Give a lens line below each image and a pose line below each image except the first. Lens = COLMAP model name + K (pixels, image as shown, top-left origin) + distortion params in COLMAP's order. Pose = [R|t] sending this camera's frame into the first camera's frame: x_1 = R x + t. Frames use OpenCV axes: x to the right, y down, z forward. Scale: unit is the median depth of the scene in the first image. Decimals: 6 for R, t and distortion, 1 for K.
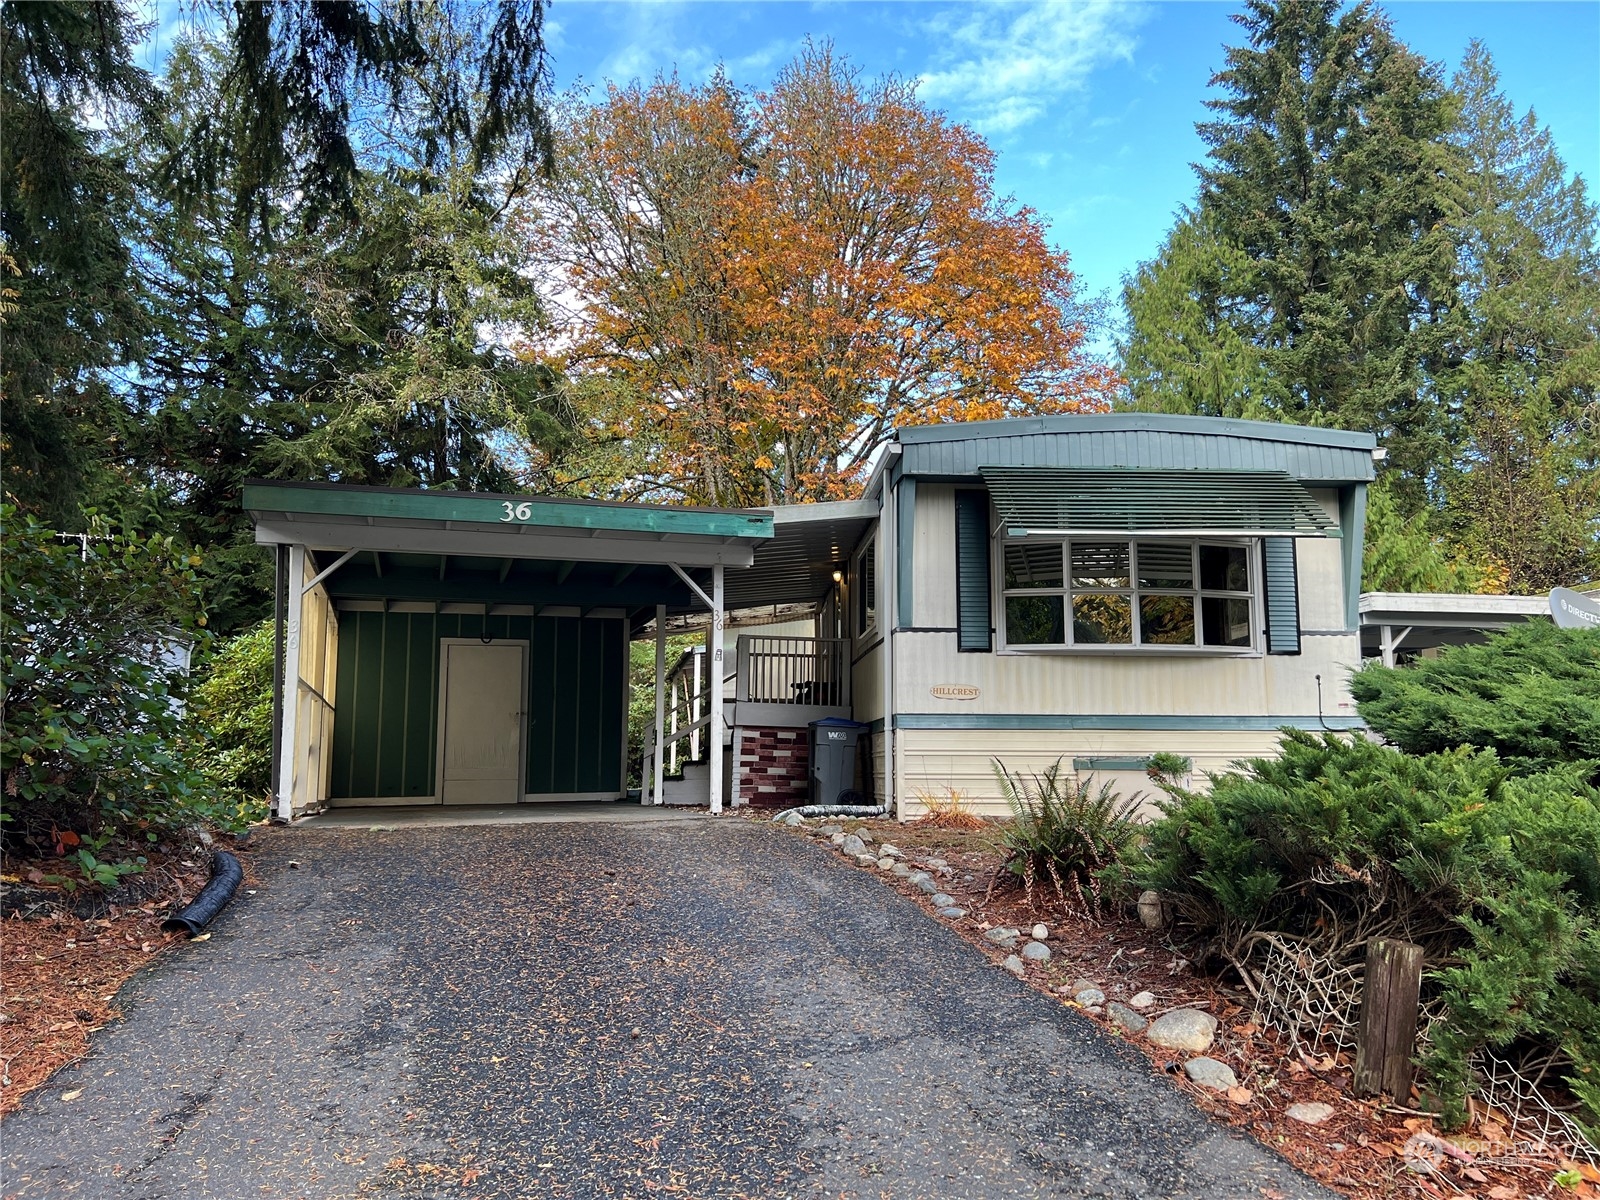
lens RADIAL K [[1232.1, 0, 800.0], [0, 1232.1, 600.0], [0, 0, 1]] dist [0.010057, 0.000116]
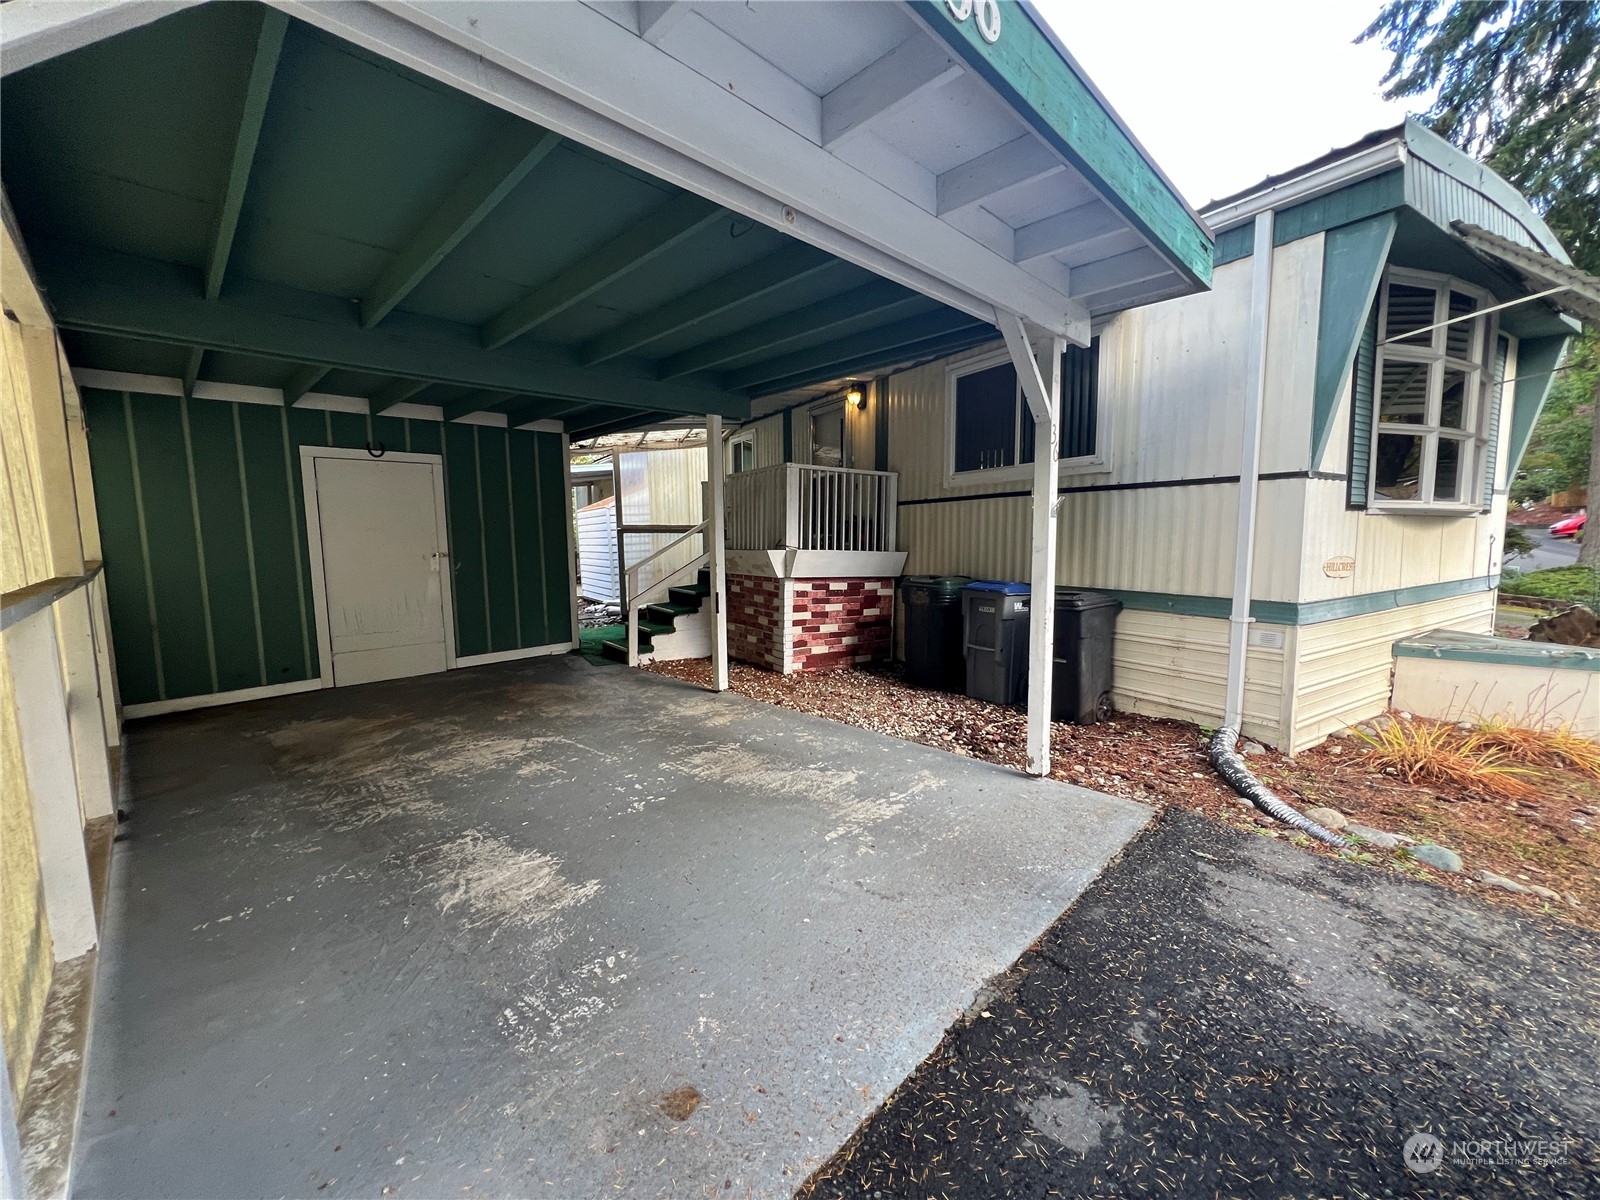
lens RADIAL K [[654.2, 0, 792.9], [0, 654.2, 608.5], [0, 0, 1]] dist [0.001252, -0.000146]
pose [[0.889868, -0.057910, 0.452528, -0.310066], [-0.055472, 0.970817, 0.233318, 0.026503], [-0.452834, -0.232725, 0.860686, 0.787192]]
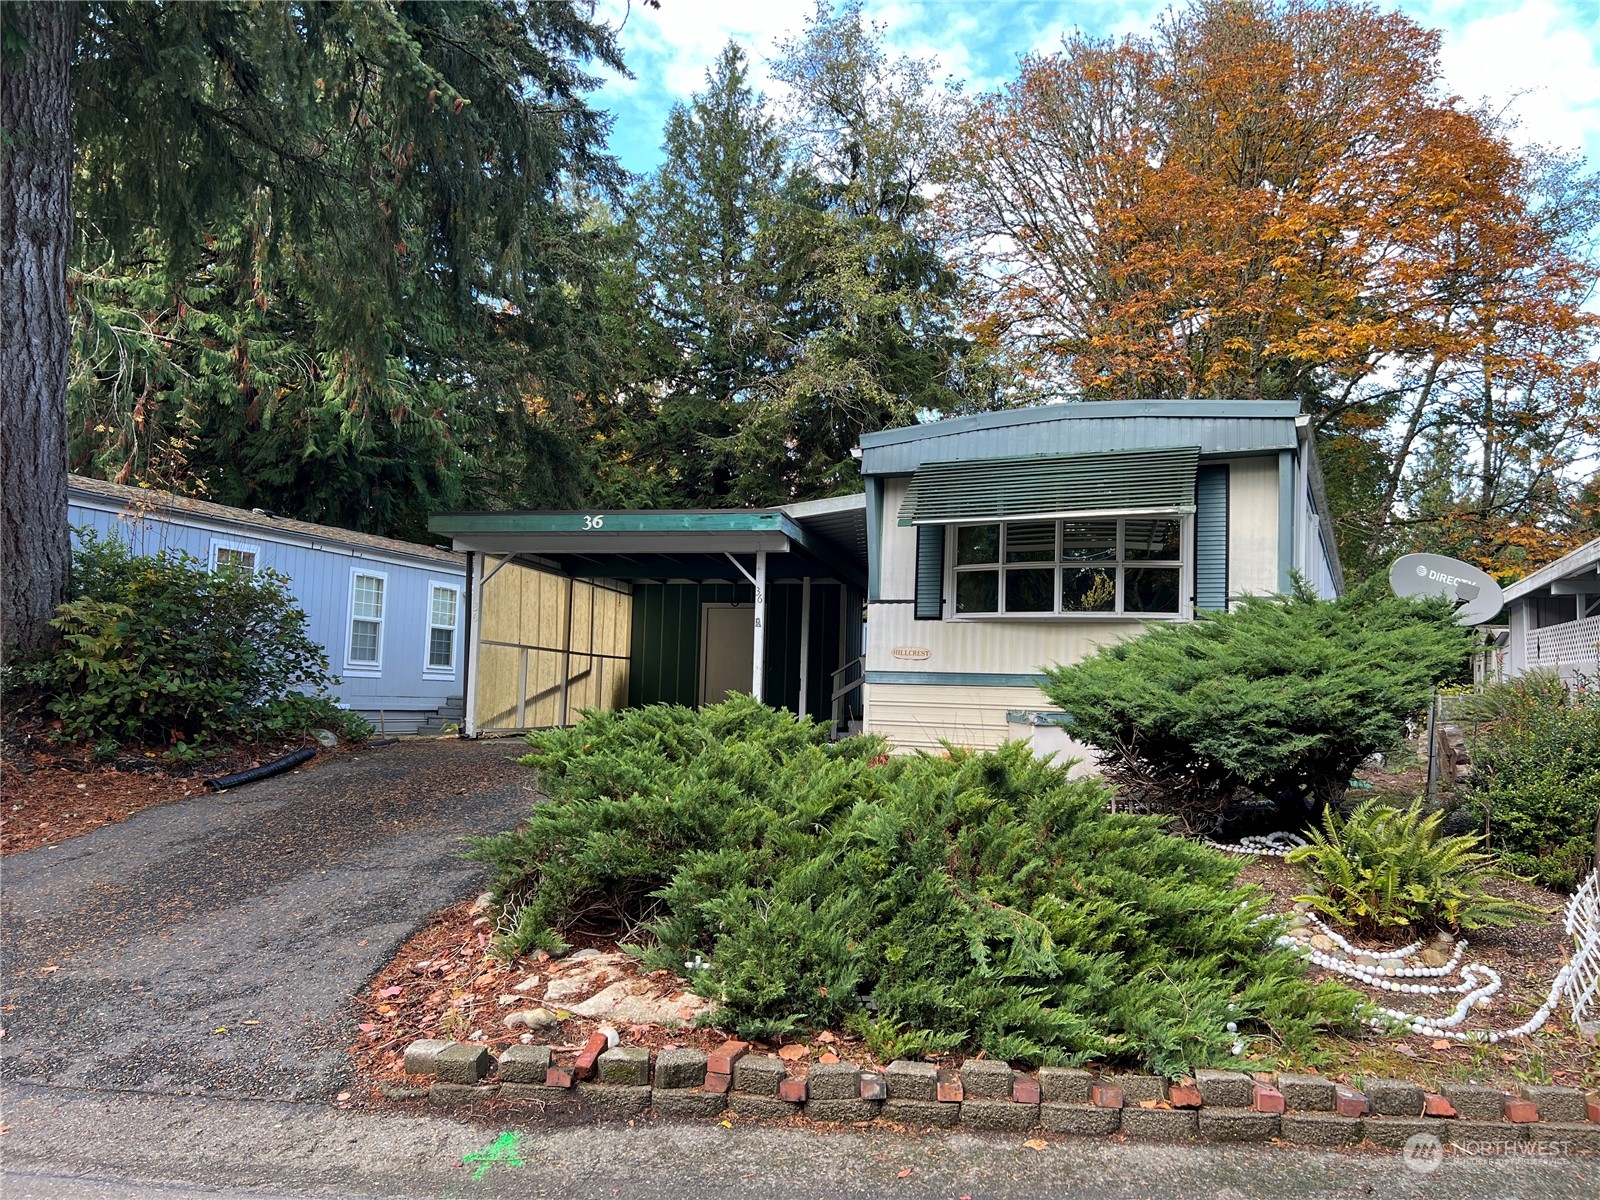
lens RADIAL K [[1232.1, 0, 800.0], [0, 1232.1, 600.0], [0, 0, 1]] dist [0.010057, 0.000116]
pose [[0.865668, -0.013203, -0.500445, 0.609813], [0.040274, 0.998249, 0.043330, -0.032173], [0.498997, -0.057665, 0.864683, -0.082487]]
